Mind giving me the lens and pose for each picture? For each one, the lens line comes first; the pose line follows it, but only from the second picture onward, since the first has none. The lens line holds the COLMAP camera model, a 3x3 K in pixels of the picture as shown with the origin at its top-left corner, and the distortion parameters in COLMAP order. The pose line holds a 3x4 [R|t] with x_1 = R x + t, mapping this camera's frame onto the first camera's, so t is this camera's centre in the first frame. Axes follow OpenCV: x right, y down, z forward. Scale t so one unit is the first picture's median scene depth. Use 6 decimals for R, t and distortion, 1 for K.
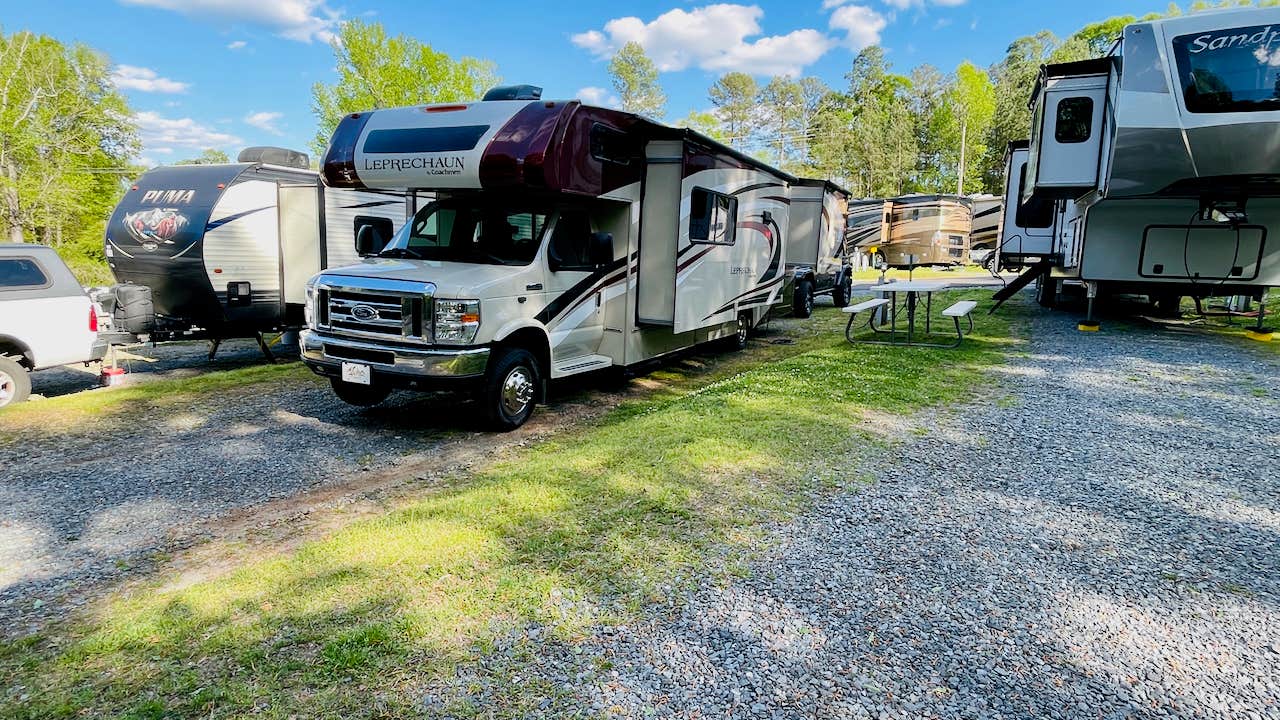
lens RADIAL K [[686.9, 0, 640.0], [0, 686.9, 360.0], [0, 0, 1]] dist [-0.005190, 0.000585]
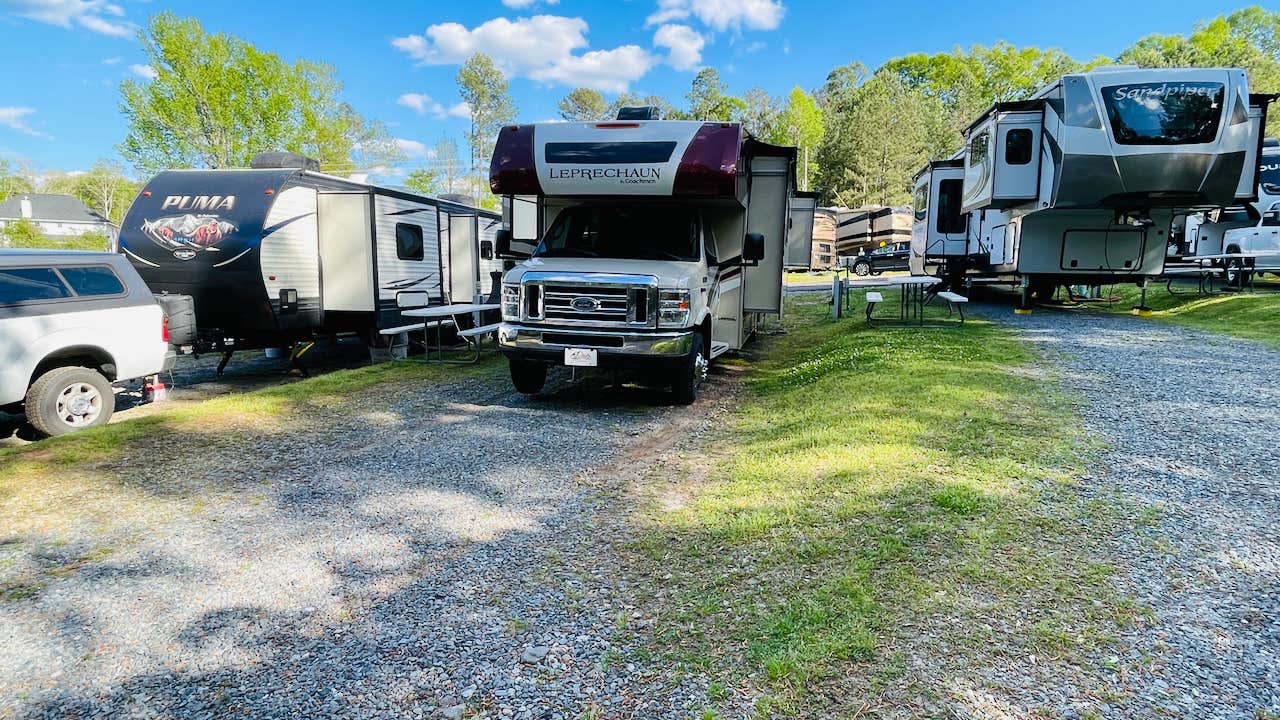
lens RADIAL K [[686.9, 0, 640.0], [0, 686.9, 360.0], [0, 0, 1]] dist [-0.005190, 0.000585]
pose [[0.974516, -0.043840, 0.219992, -0.326812], [0.047653, 0.998791, -0.012056, 0.024274], [-0.219197, 0.022232, 0.975427, -0.071142]]
